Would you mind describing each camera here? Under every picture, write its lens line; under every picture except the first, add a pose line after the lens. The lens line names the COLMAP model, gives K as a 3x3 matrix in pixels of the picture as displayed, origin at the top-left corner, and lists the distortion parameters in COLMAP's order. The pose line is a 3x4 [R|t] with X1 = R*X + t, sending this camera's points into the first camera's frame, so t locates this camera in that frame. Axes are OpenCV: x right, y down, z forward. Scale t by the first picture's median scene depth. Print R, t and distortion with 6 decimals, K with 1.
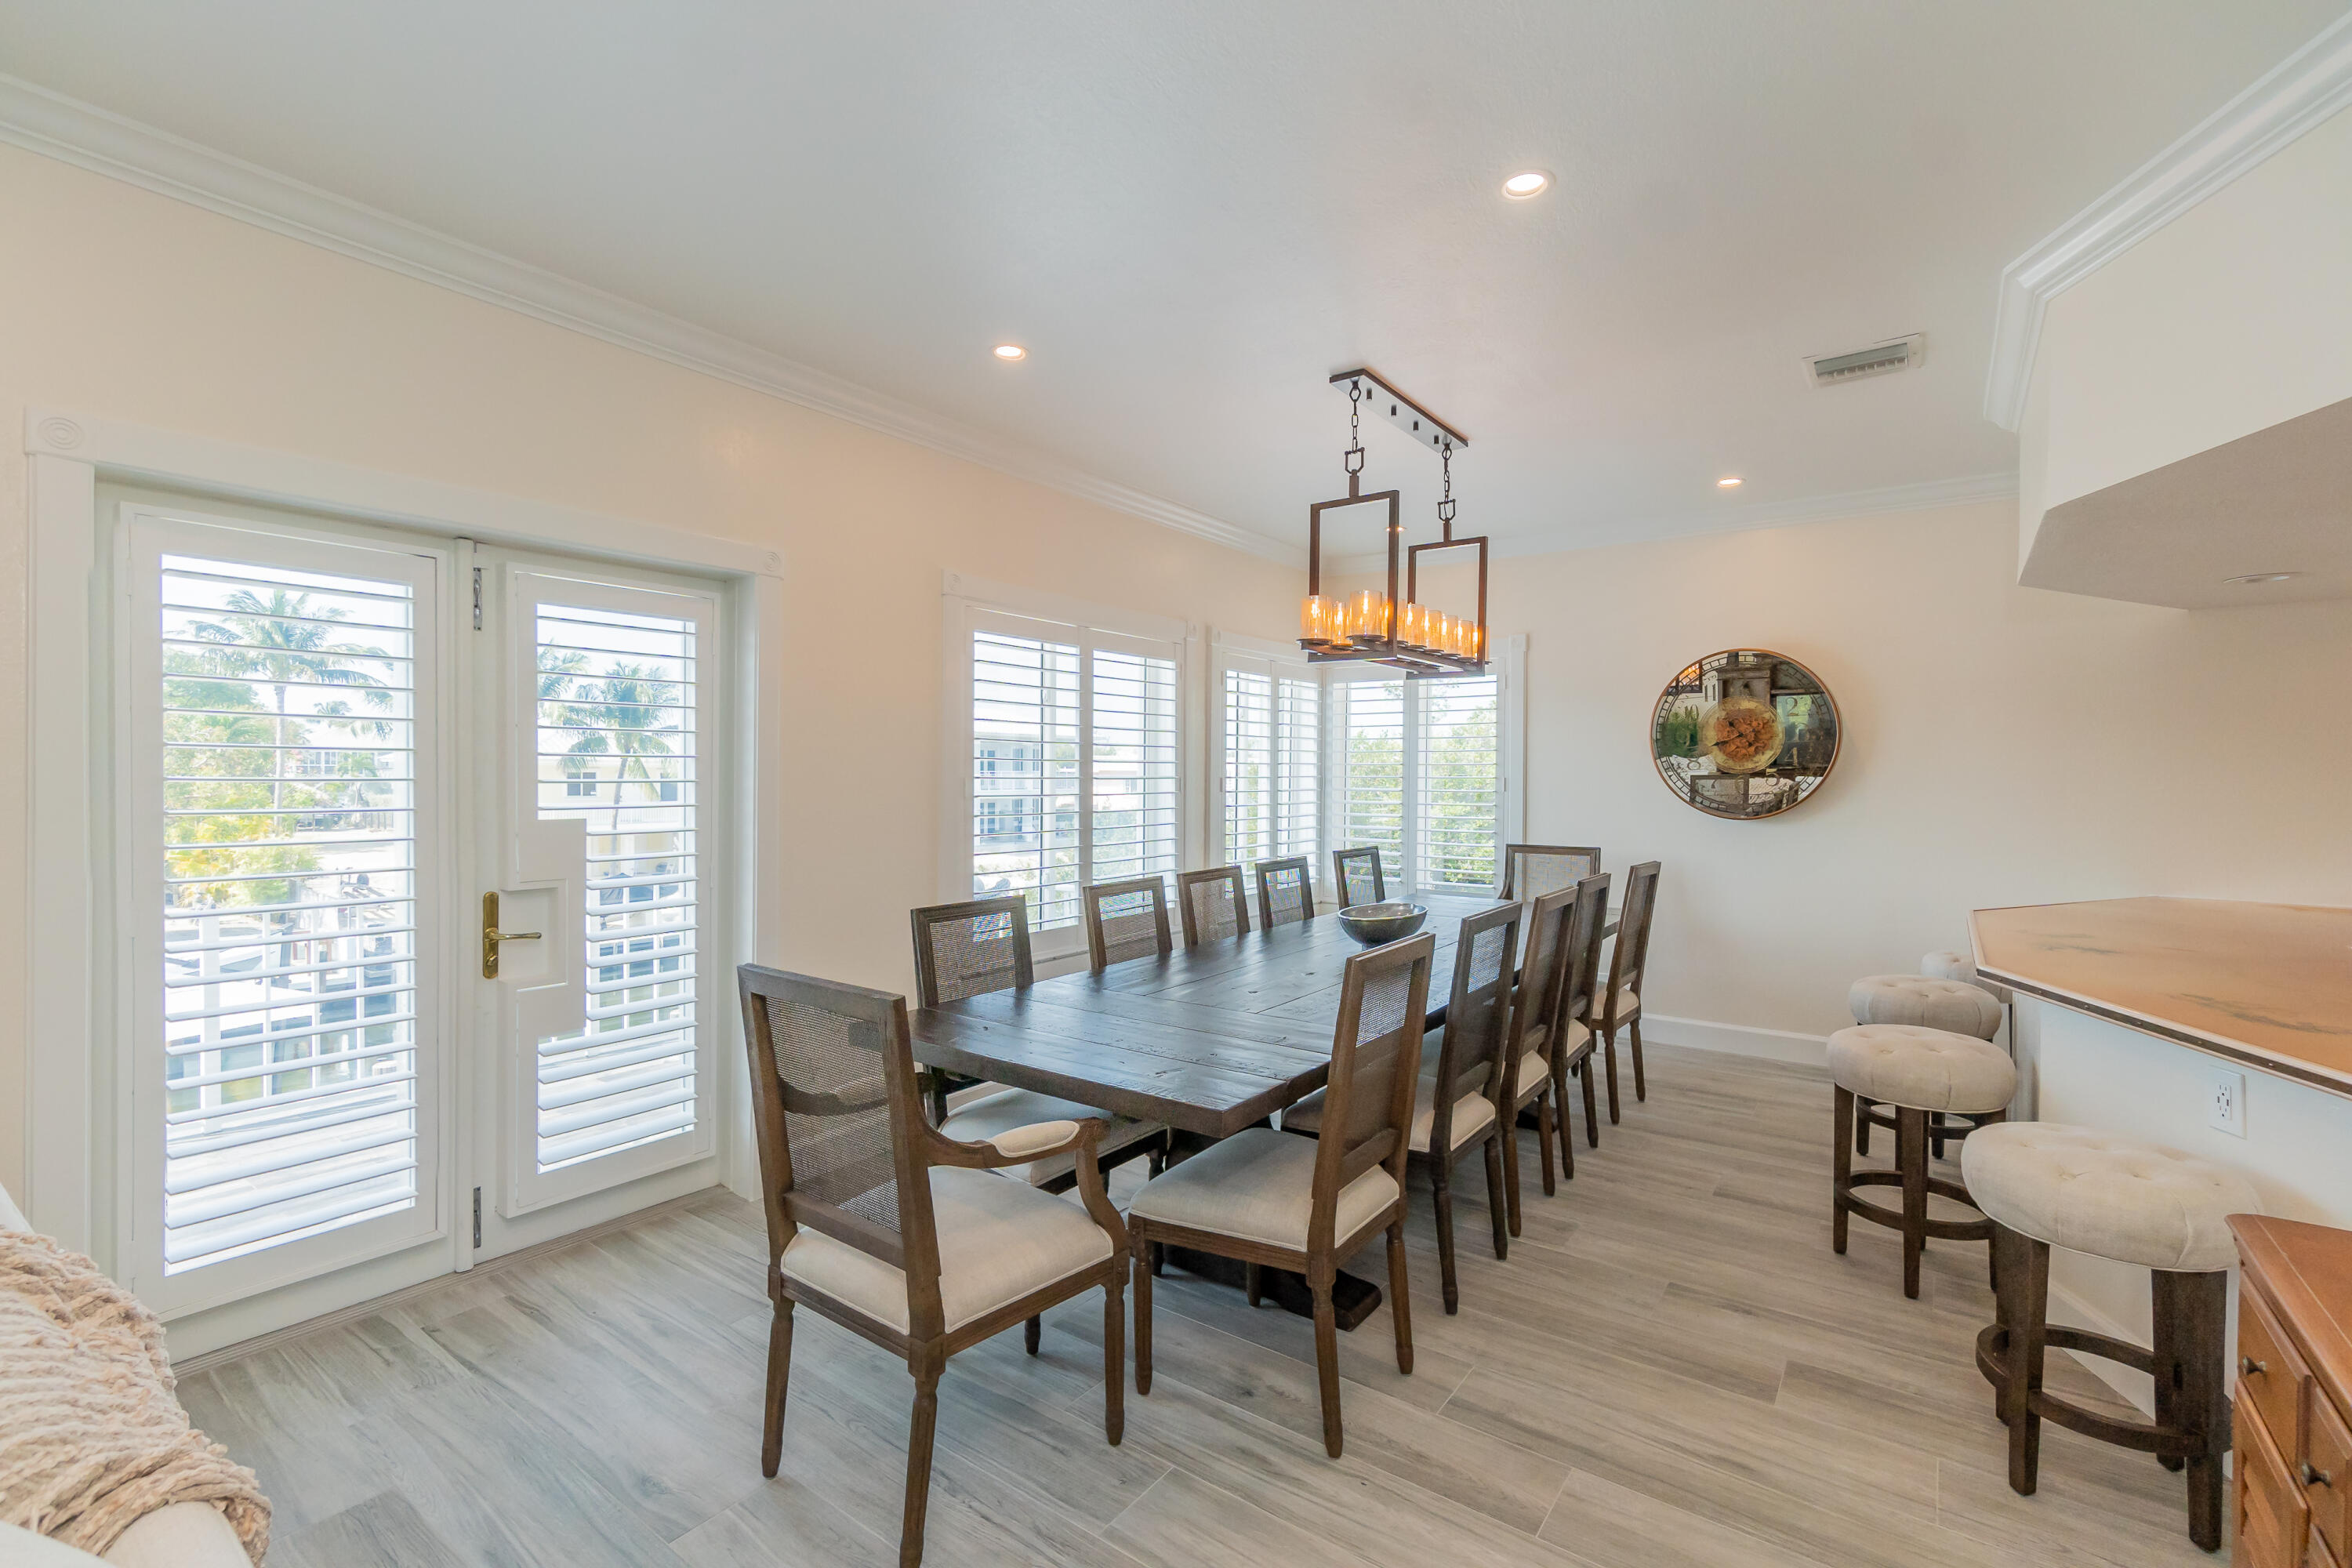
lens RADIAL K [[1012.5, 0, 1191.5], [0, 1012.5, 773.6], [0, 0, 1]] dist [-0.002166, 0.002605]
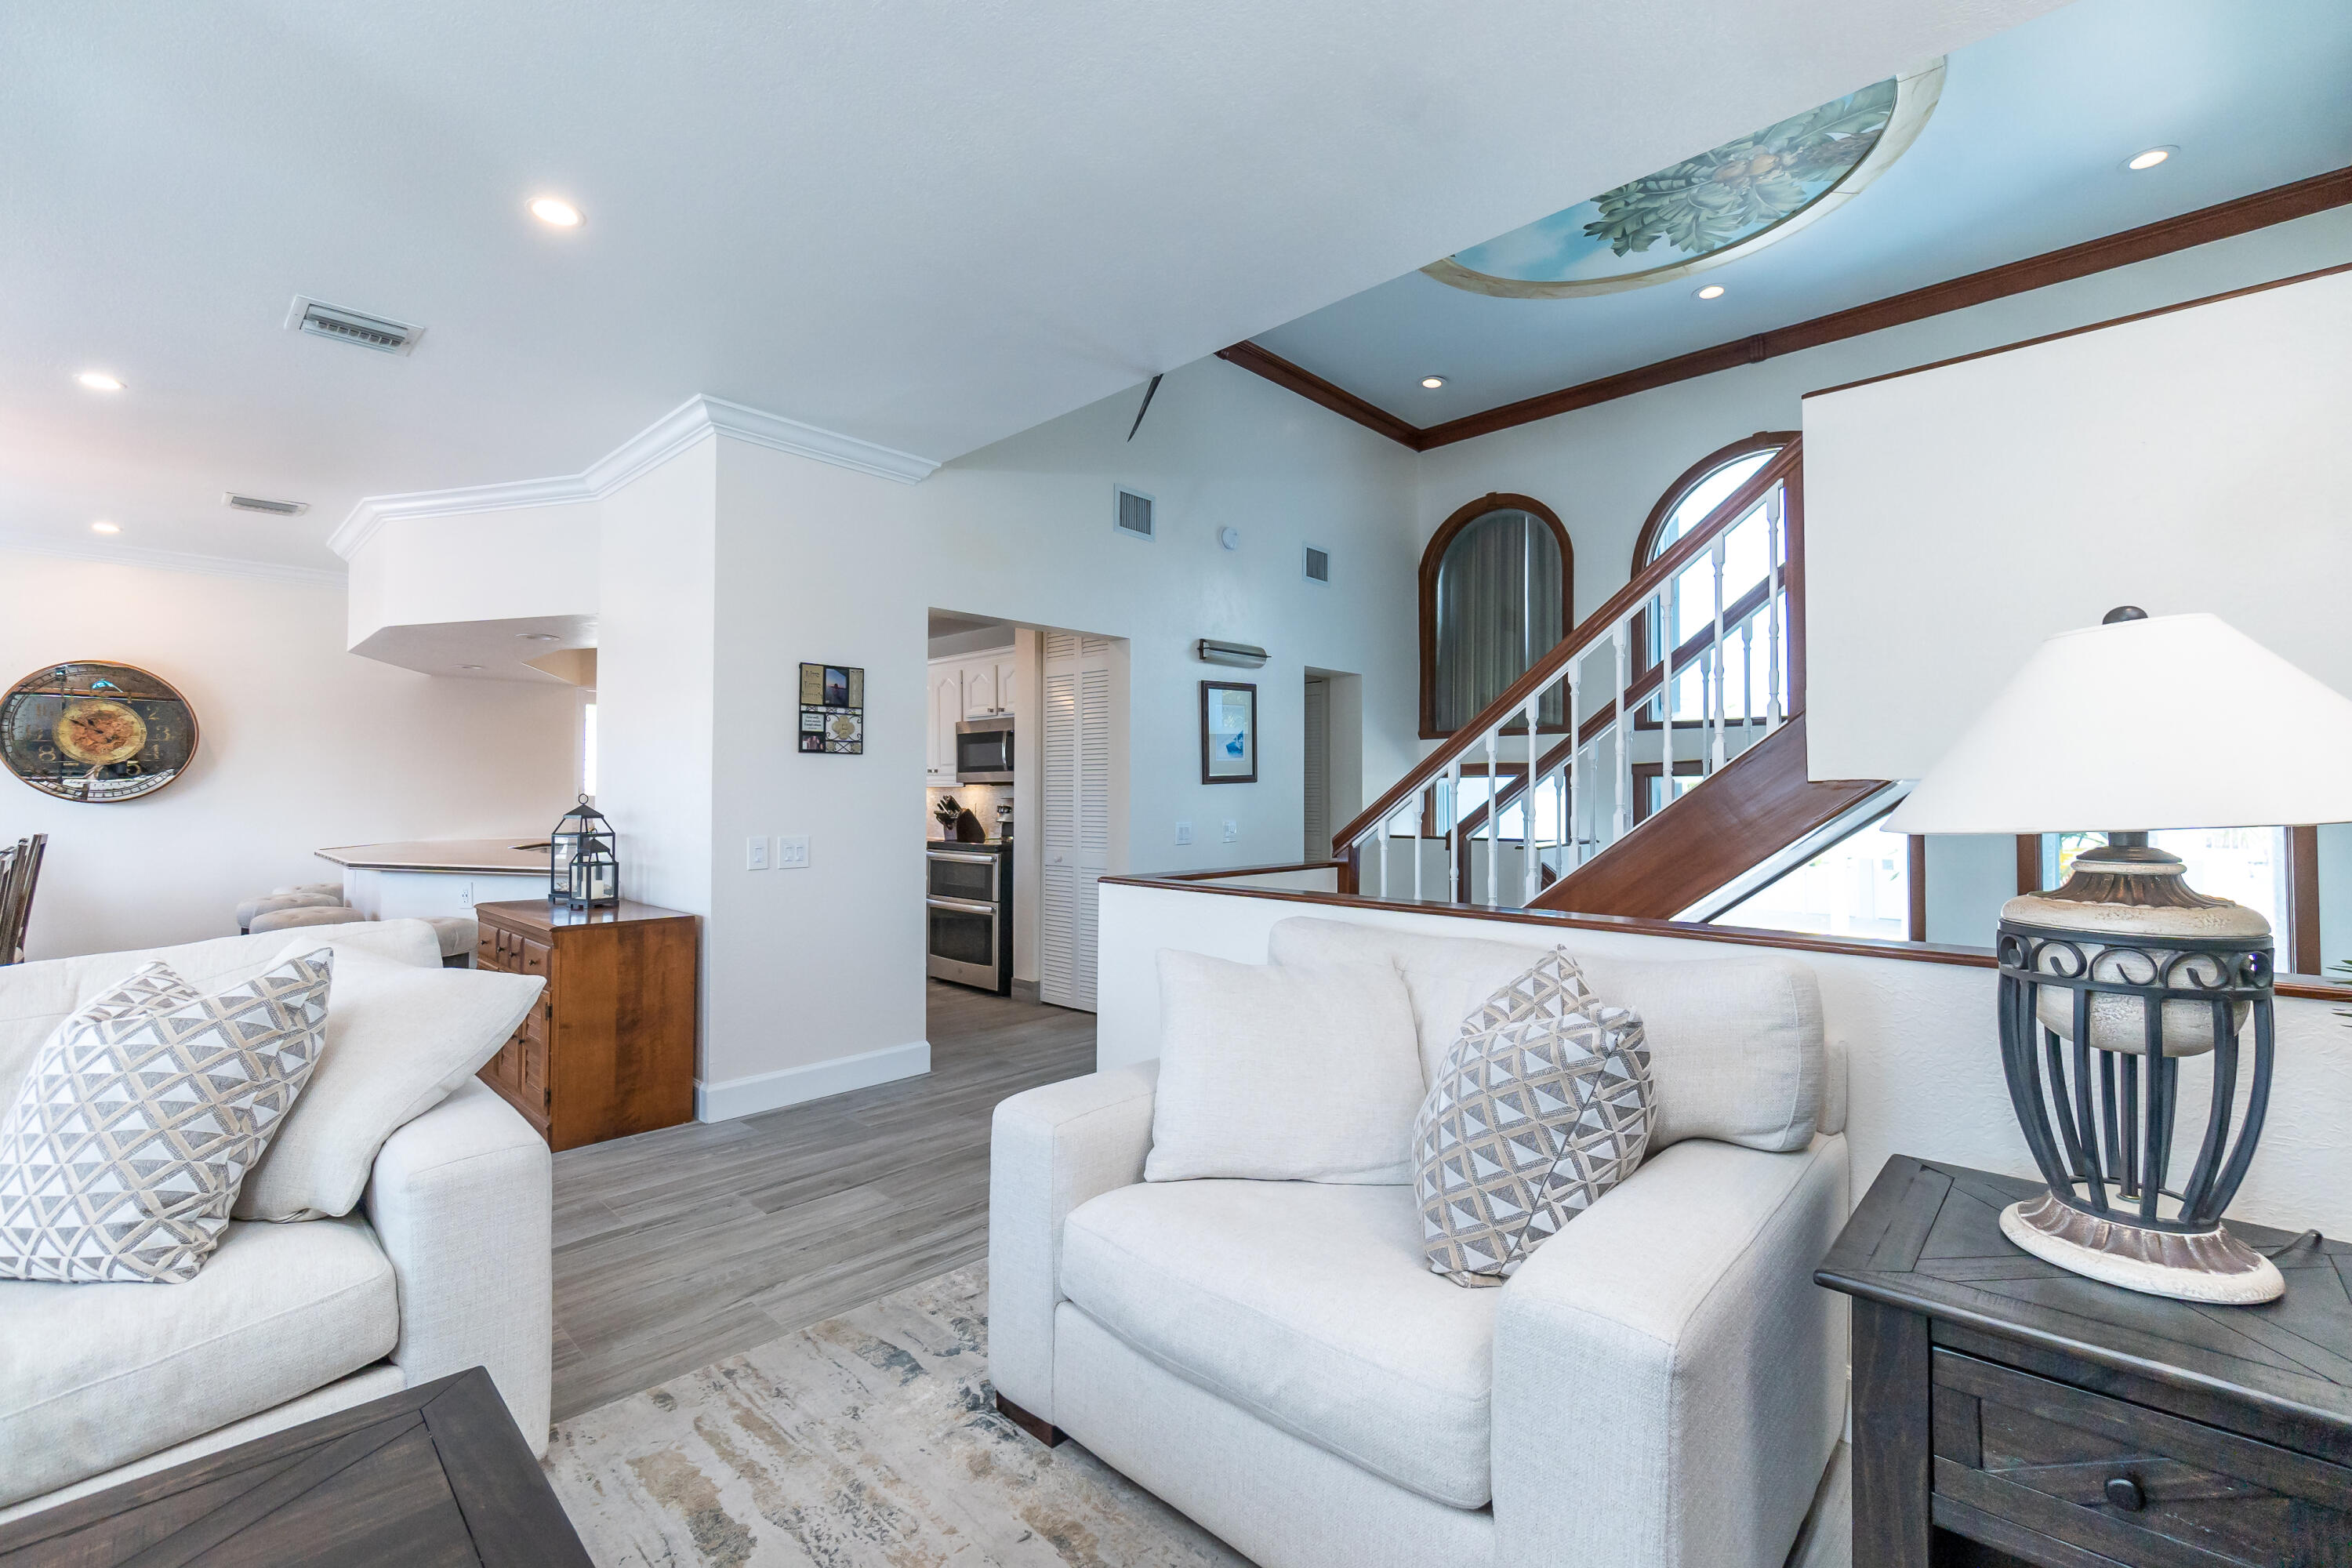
lens RADIAL K [[997.4, 0, 1153.0], [0, 997.4, 774.4], [0, 0, 1]] dist [-0.002842, -0.000516]
pose [[0.141348, 0.011932, 0.989888, -0.639525], [0.005860, 0.999900, -0.012889, 0.049750], [-0.989943, 0.007622, 0.141264, -0.572066]]
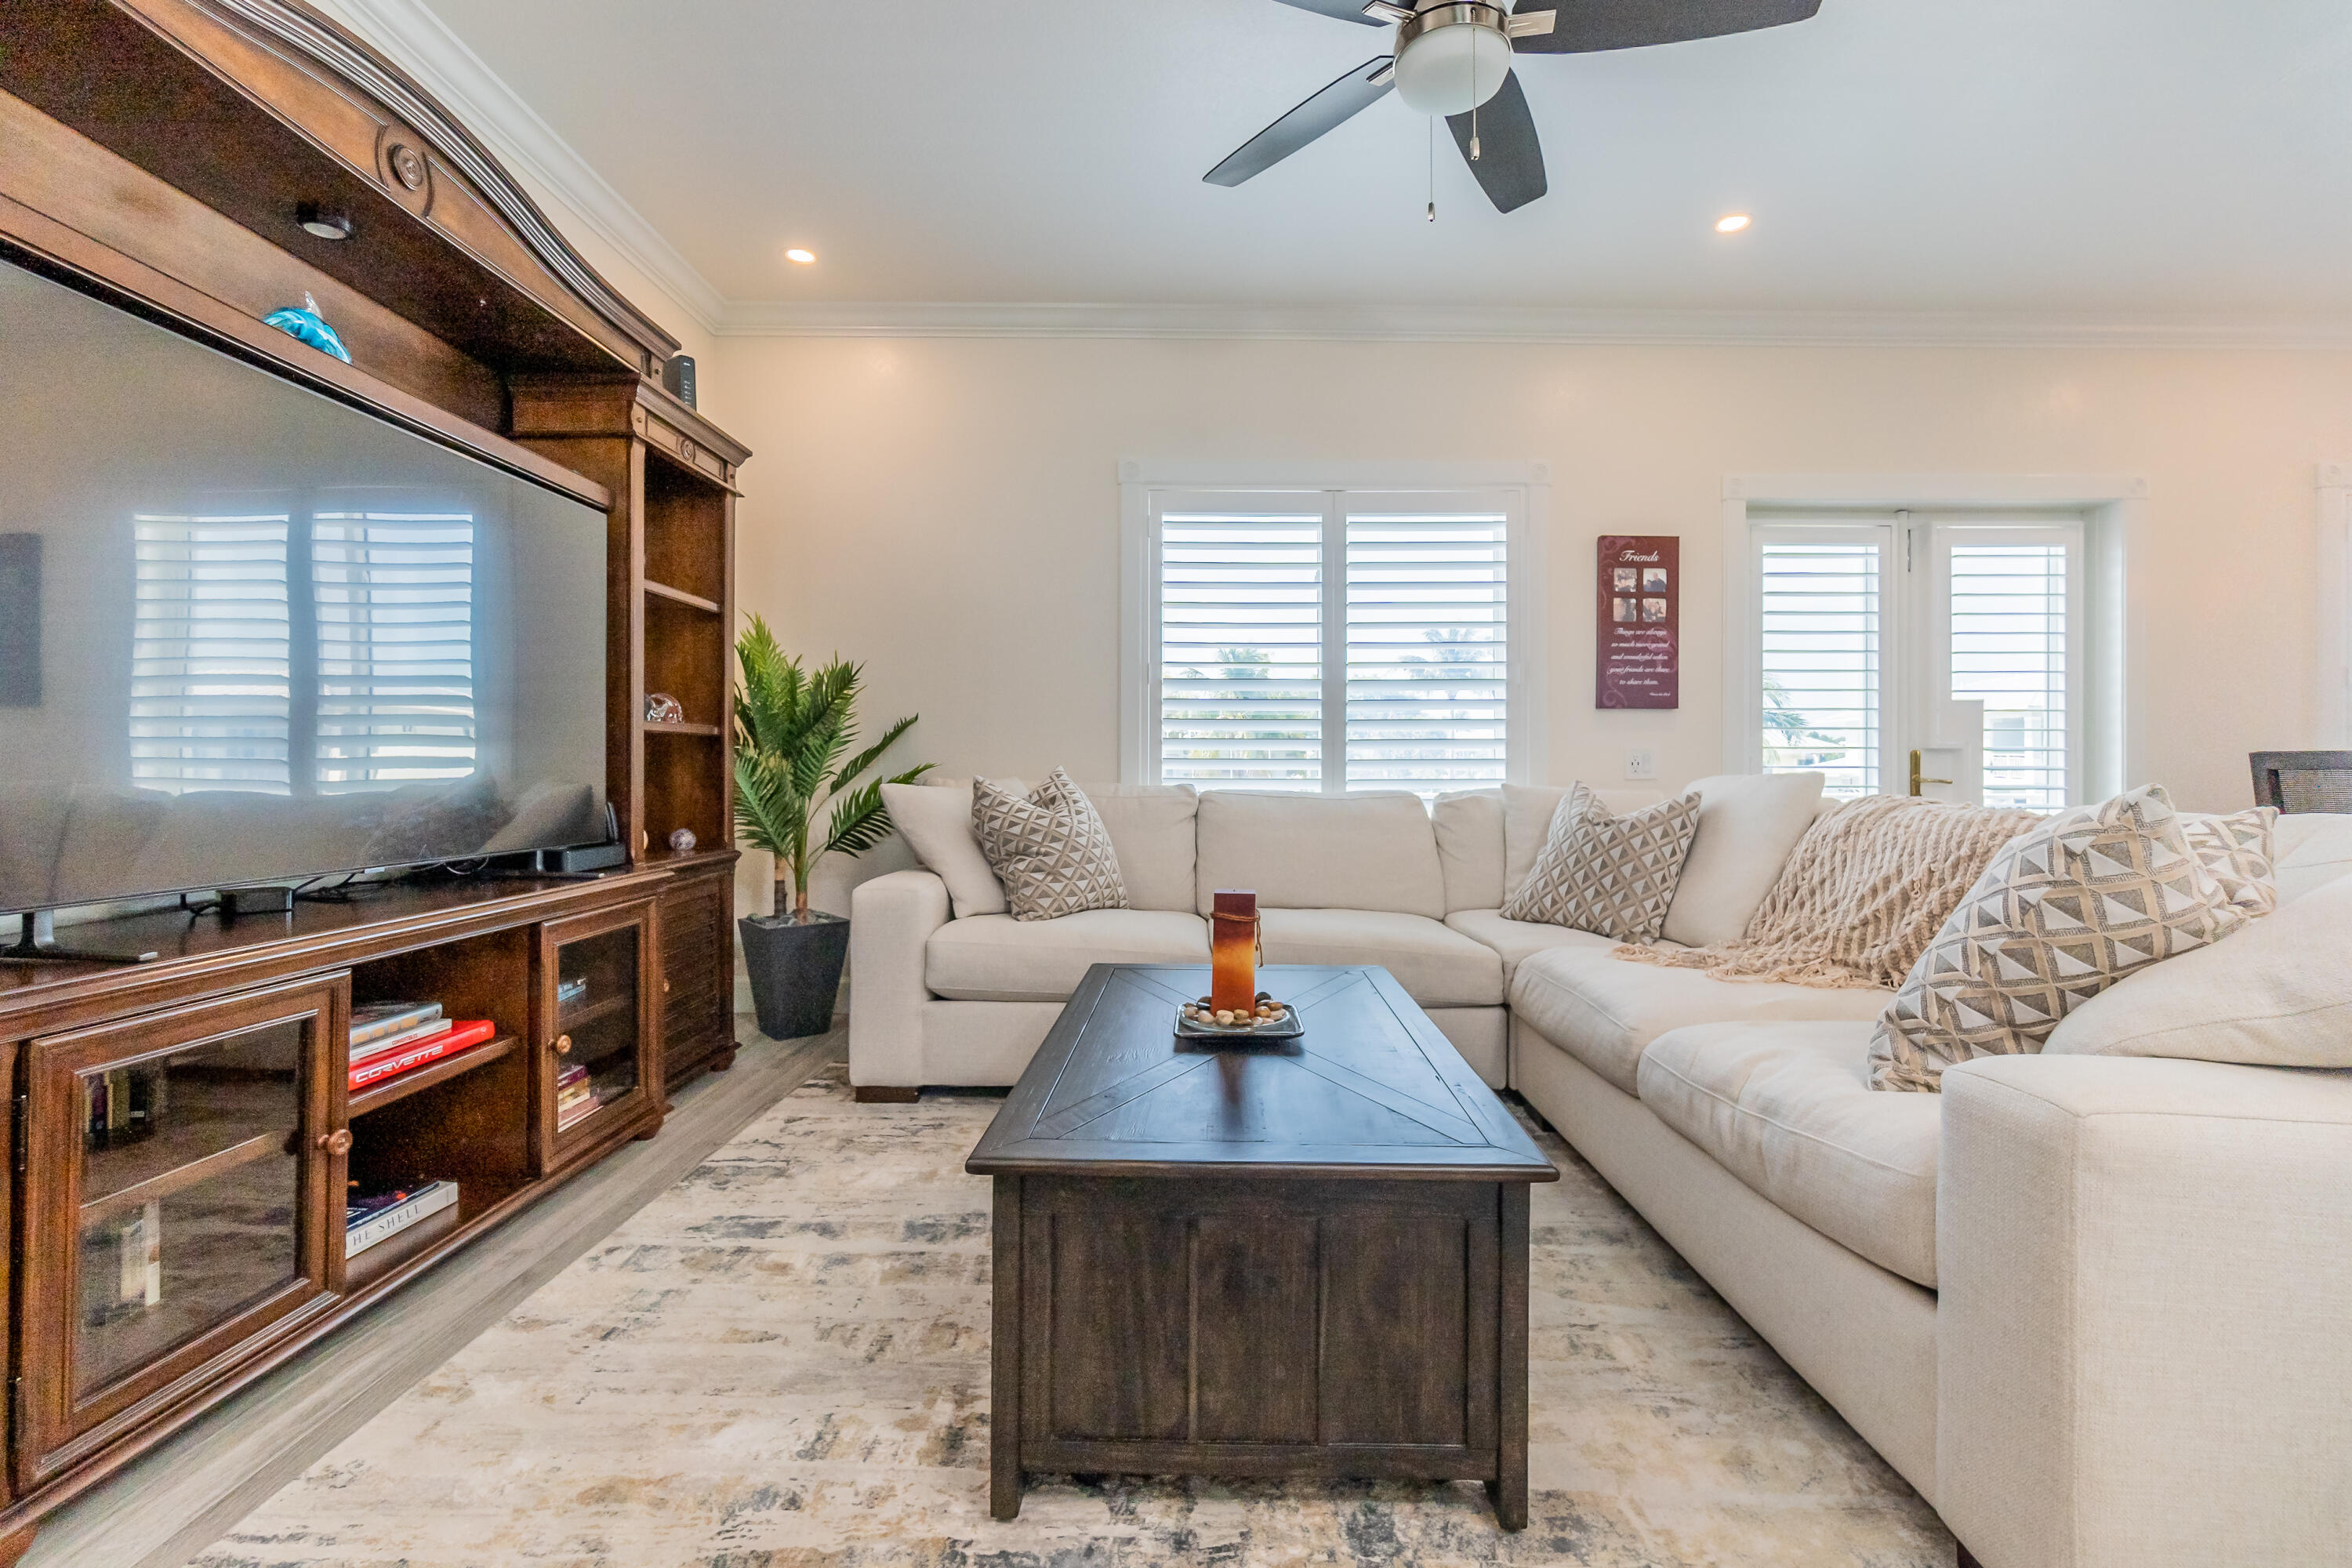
lens RADIAL K [[1029.7, 0, 1196.6], [0, 1029.7, 767.9], [0, 0, 1]] dist [0.001239, 0.001449]
pose [[0.597096, -0.008128, -0.802128, -0.095181], [0.000100, 0.999949, -0.010057, 0.128122], [0.802170, 0.005925, 0.597067, -0.584429]]
